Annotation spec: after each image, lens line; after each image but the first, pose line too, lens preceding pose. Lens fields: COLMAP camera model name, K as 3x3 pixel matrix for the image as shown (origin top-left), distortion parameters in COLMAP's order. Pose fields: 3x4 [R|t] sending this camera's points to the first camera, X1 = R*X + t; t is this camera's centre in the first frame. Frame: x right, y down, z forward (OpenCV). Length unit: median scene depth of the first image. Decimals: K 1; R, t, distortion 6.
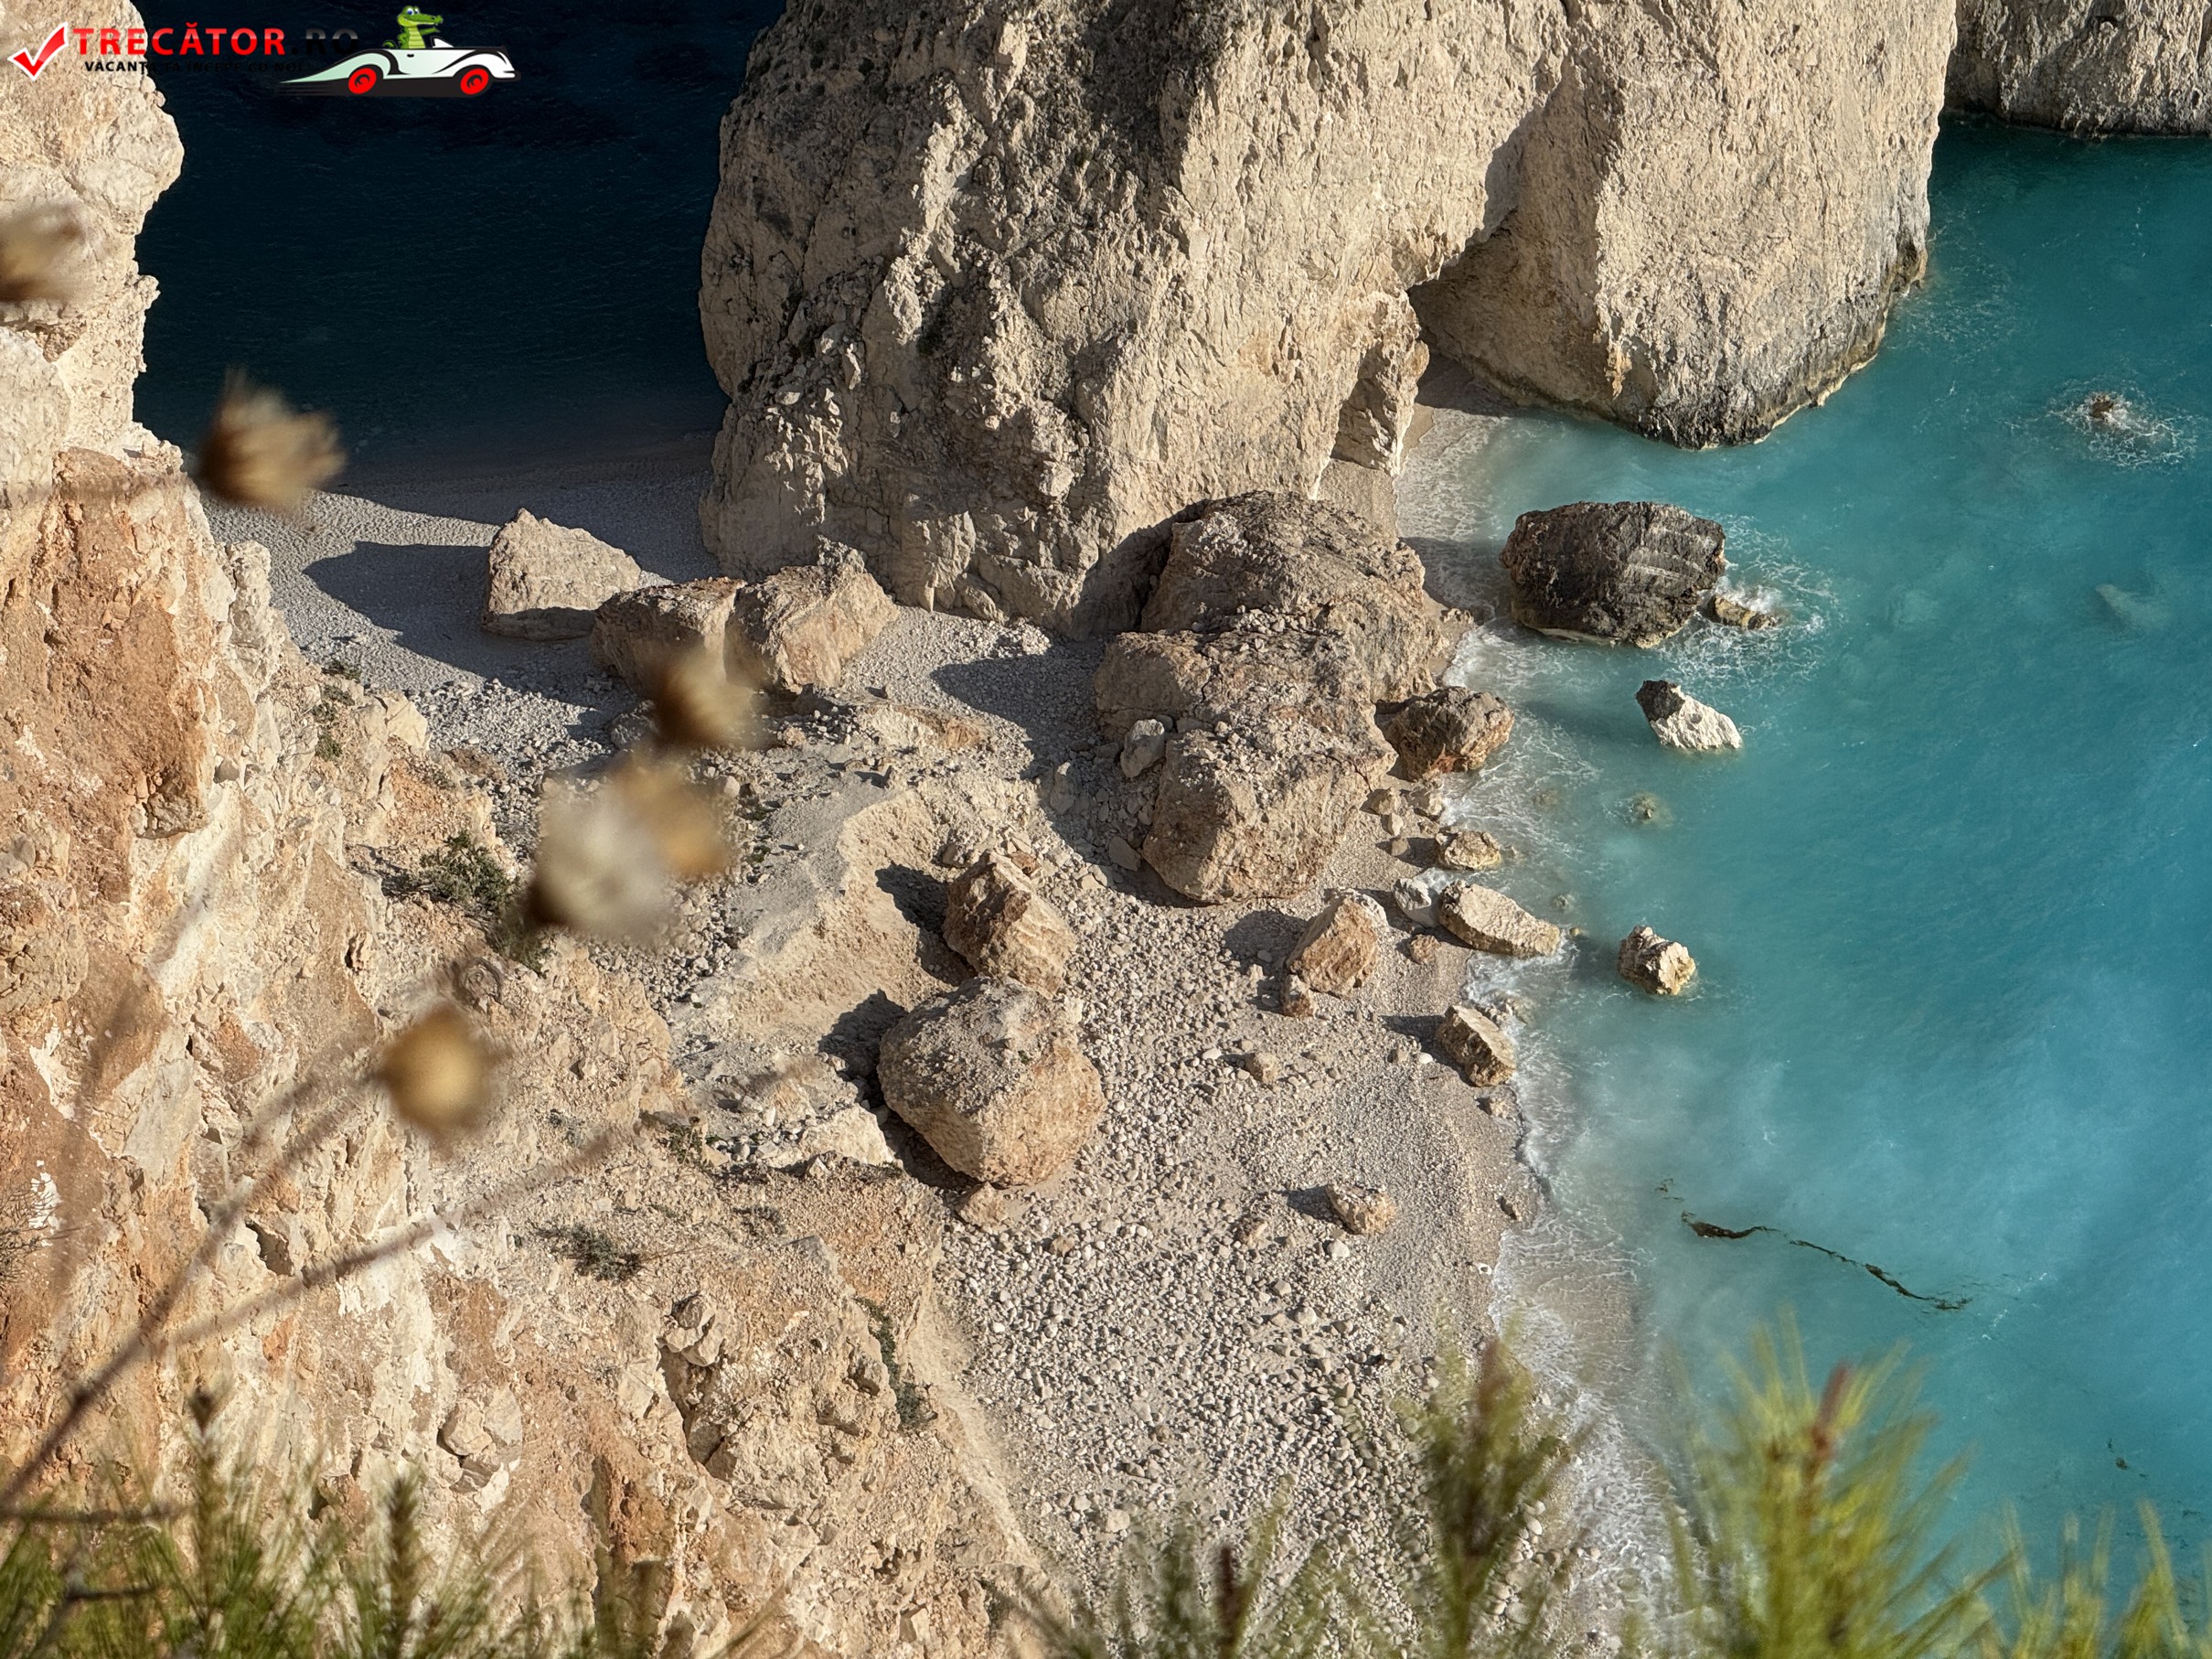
lens RADIAL K [[7736.3, 0, 1129.6], [0, 7736.3, 807.6], [0, 0, 1]] dist [0.207912, 0.000000]
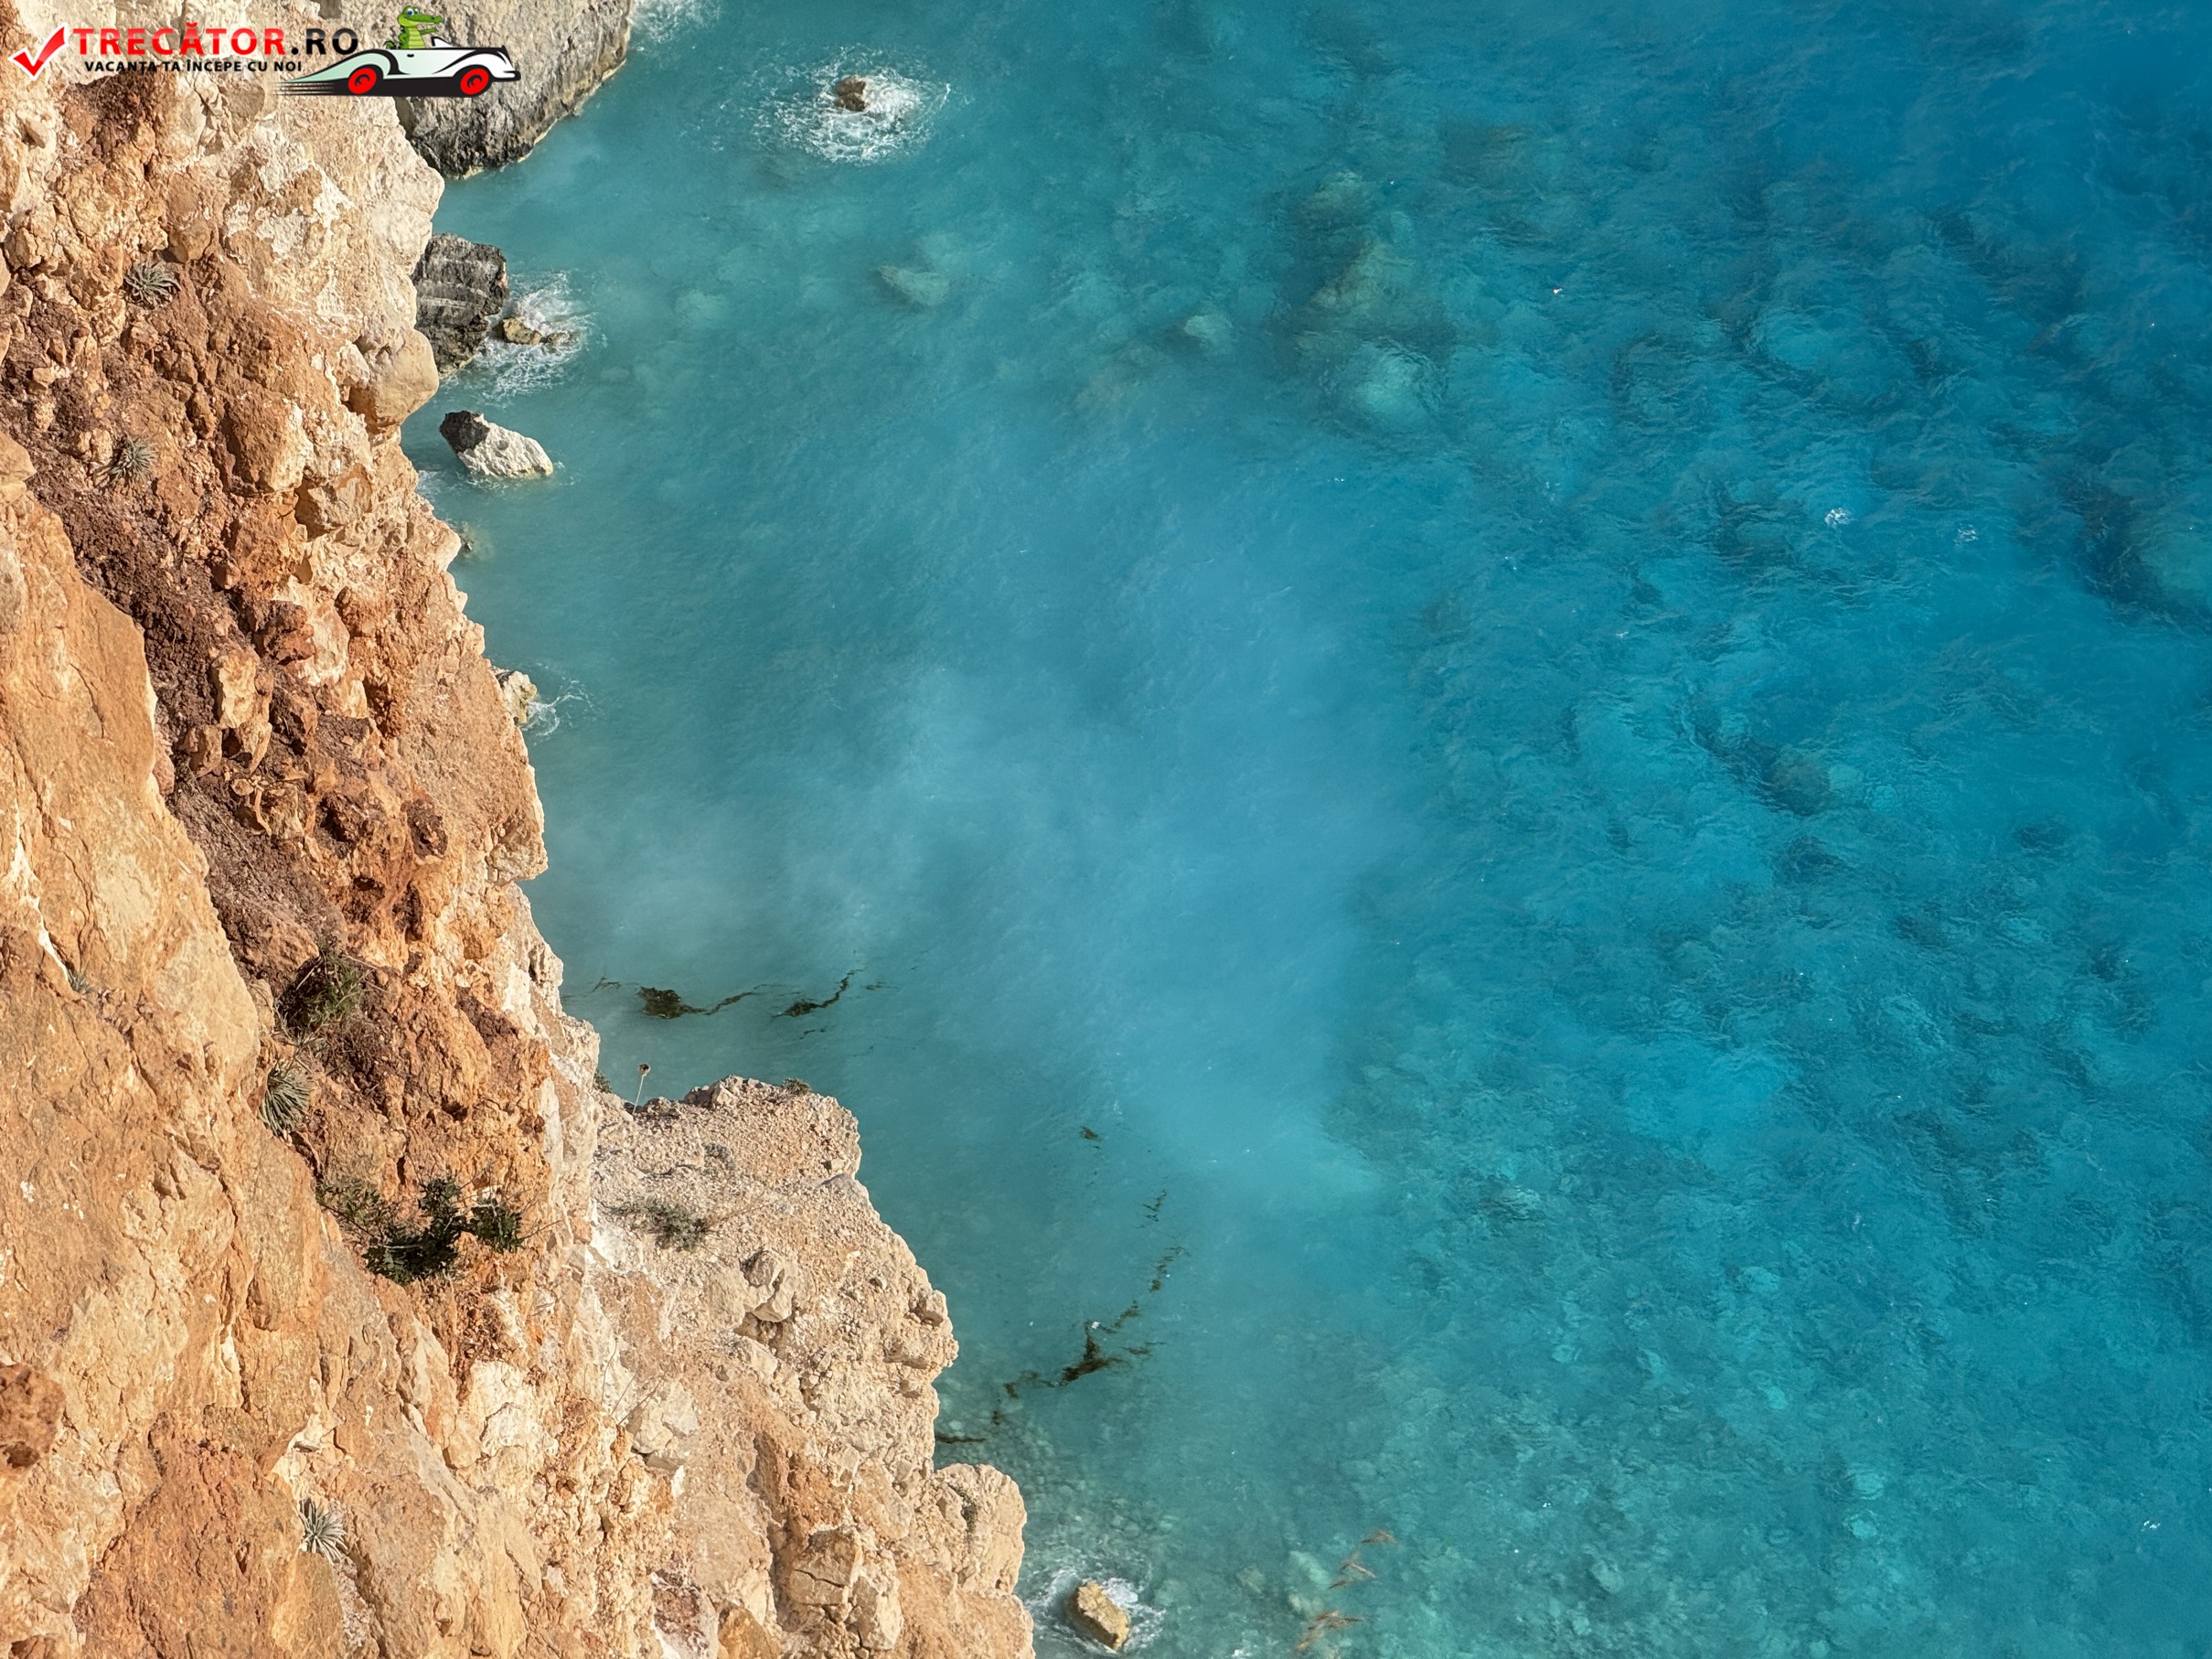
lens RADIAL K [[7736.3, 0, 1106.7], [0, 7736.3, 830.8], [0, 0, 1]] dist [0.207912, 0.000000]
pose [[0.980381, -0.125565, 0.151941, -0.153849], [0.119421, 0.991637, 0.048945, -0.032633], [-0.156816, -0.029840, 0.987177, 0.022982]]
